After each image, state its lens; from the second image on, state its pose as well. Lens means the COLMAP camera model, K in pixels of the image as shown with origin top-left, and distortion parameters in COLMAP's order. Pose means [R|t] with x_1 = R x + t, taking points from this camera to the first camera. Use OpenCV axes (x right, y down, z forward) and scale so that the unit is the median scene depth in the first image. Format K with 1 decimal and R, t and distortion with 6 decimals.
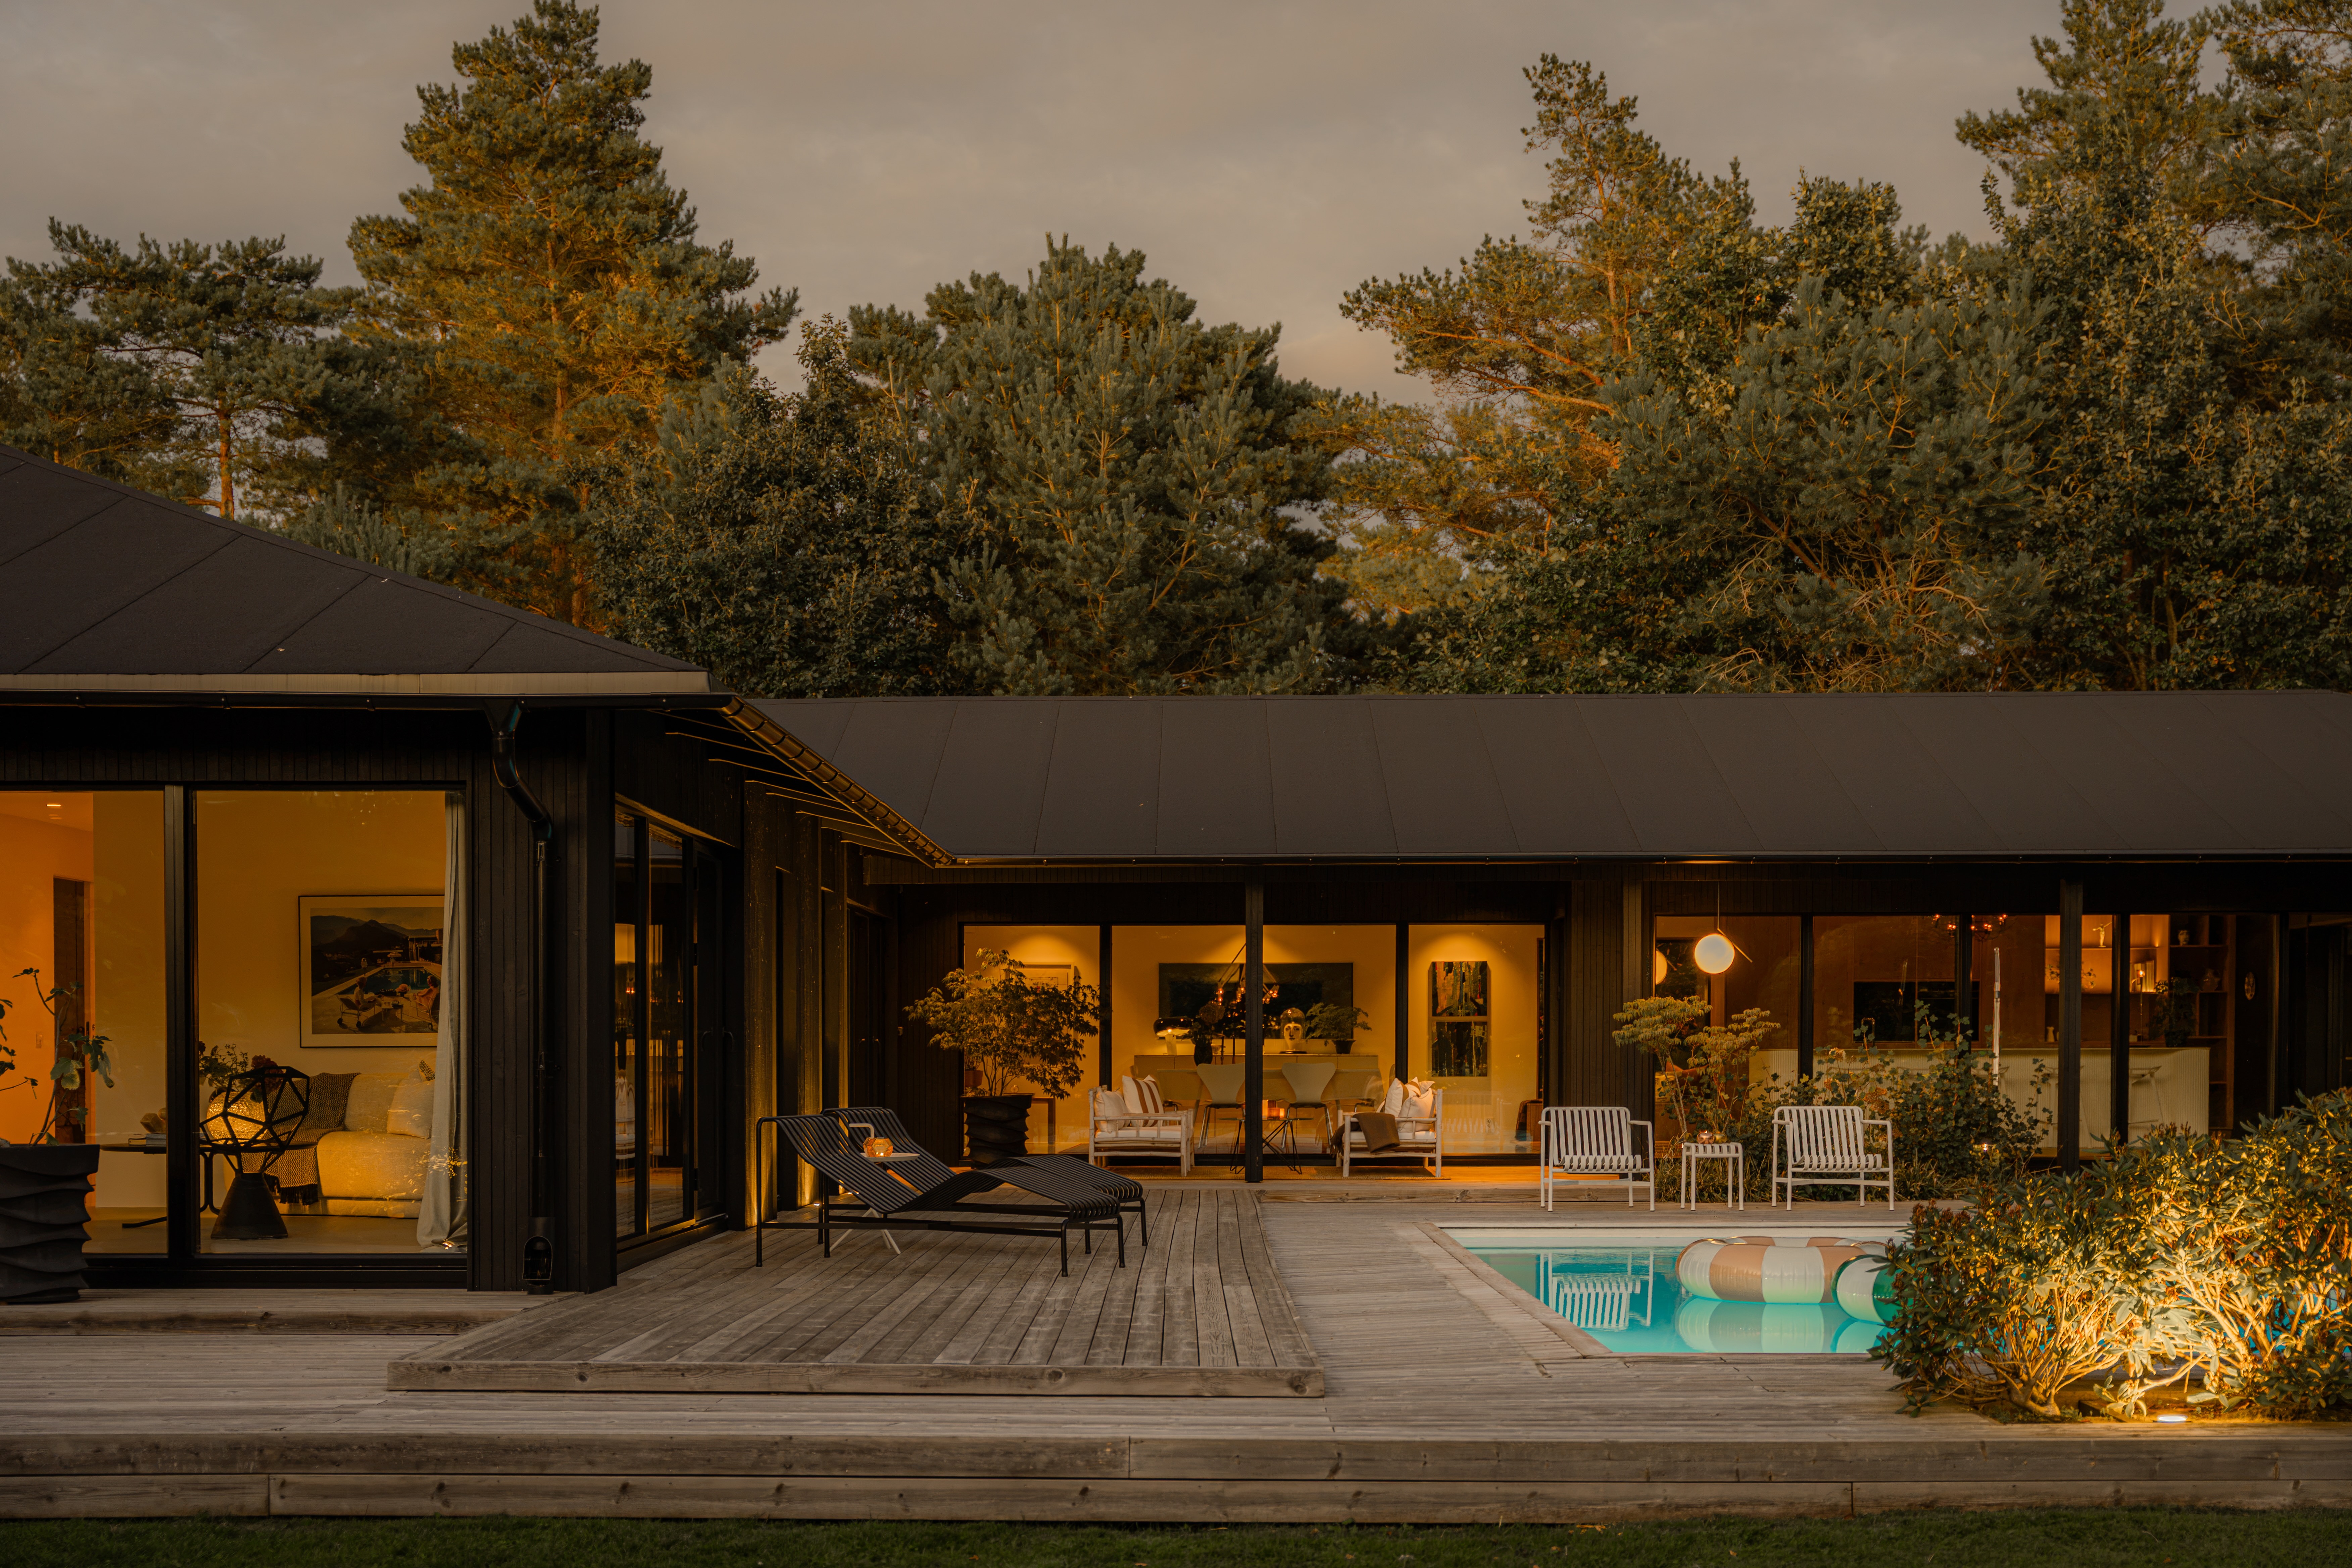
lens RADIAL K [[2882.9, 0, 1176.6], [0, 2882.9, 1189.5], [0, 0, 1]] dist [0.025539, 0.019943]
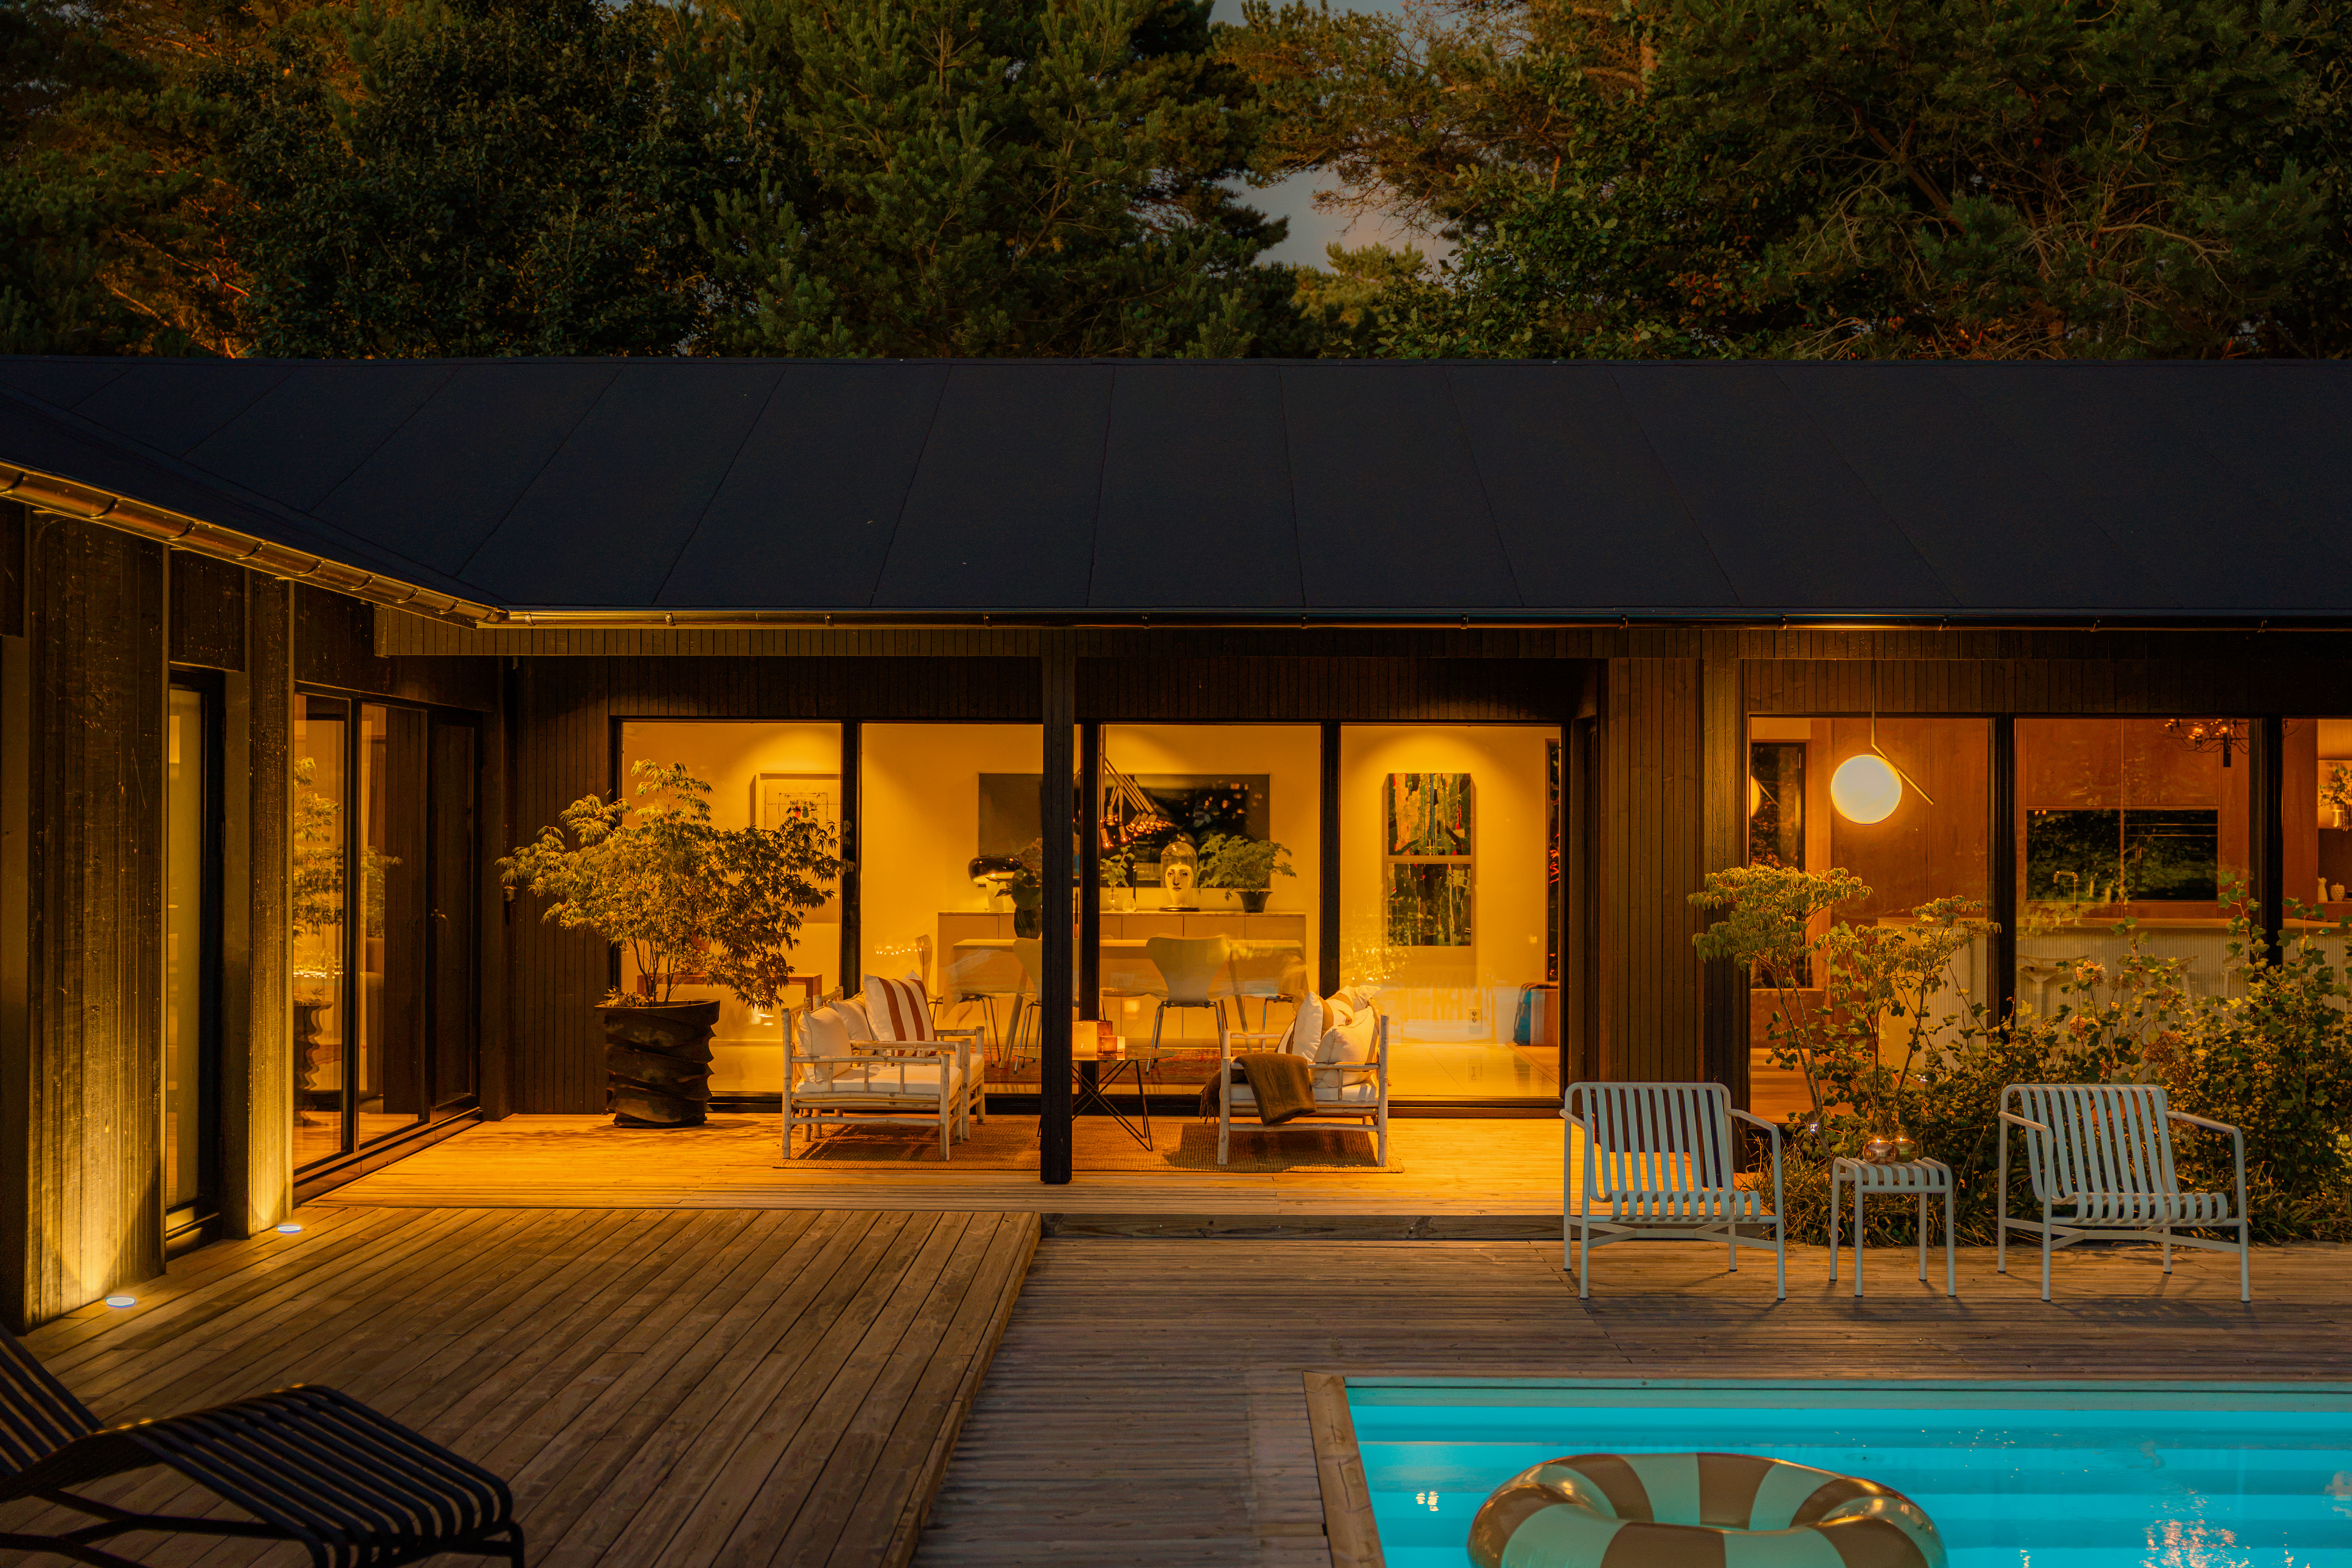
lens RADIAL K [[2978.0, 0, 1176.0], [0, 2978.0, 784.0], [0, 0, 1]] dist [0.003635, 0.025573]
pose [[0.999949, 0.007958, 0.006248, 0.031106], [-0.007582, 0.998281, -0.058119, -0.032017], [-0.006700, 0.058069, 0.998290, 0.276755]]
